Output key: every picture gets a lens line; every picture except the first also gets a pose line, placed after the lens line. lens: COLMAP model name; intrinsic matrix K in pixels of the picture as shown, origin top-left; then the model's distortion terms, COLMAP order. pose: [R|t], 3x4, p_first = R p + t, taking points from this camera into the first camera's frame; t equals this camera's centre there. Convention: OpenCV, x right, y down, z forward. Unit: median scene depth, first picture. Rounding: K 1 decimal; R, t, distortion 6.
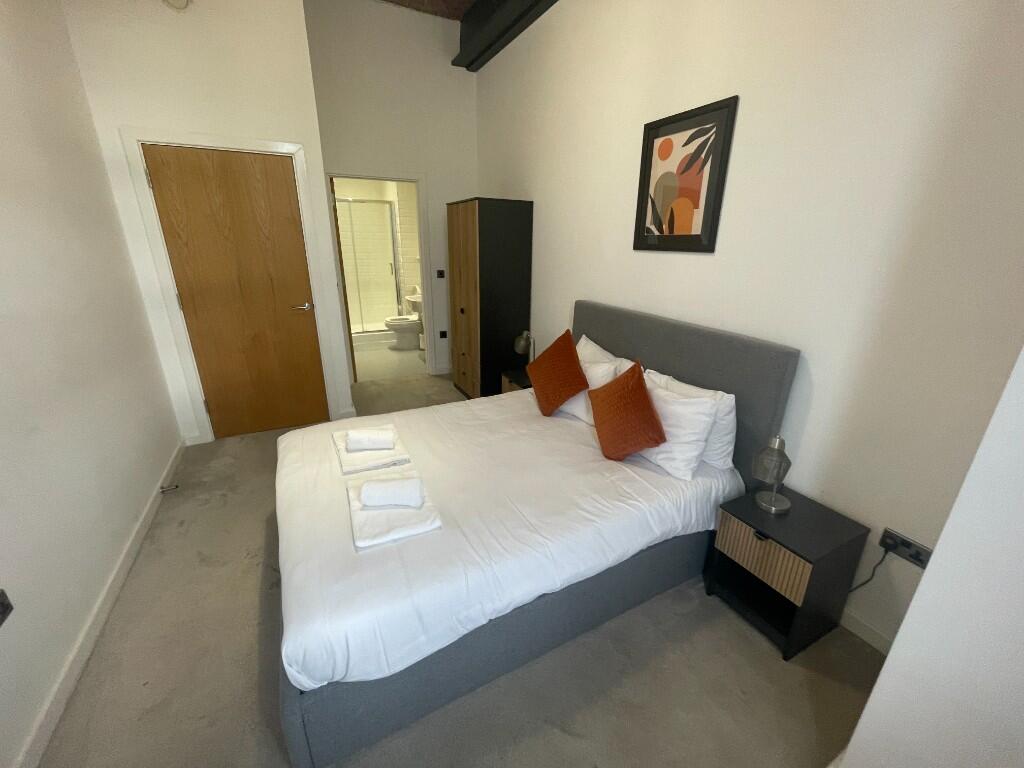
lens RADIAL K [[413.3, 0, 512.4], [0, 413.3, 377.7], [0, 0, 1]] dist [0.001295, 0.000127]
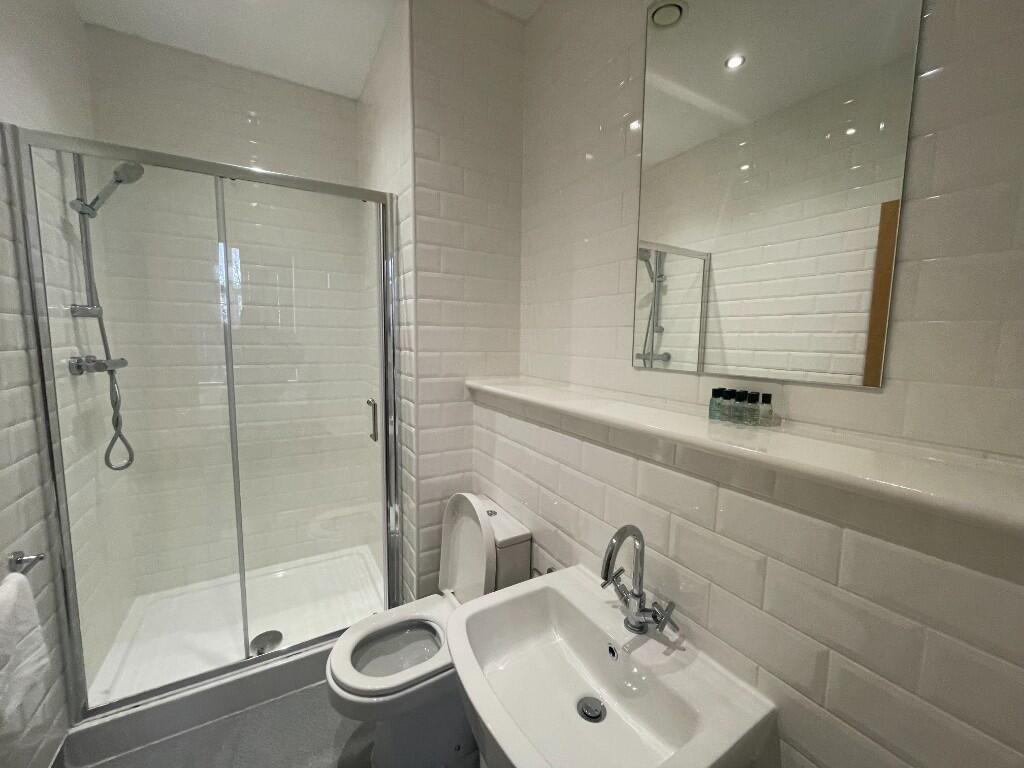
lens RADIAL K [[413.3, 0, 515.2], [0, 413.3, 382.5], [0, 0, 1]] dist [0.001295, 0.000127]
pose [[0.999014, 0.002860, 0.044308, -0.216162], [0.006626, 0.977144, -0.212473, -0.237155], [-0.043903, 0.212557, 0.976162, 0.741148]]
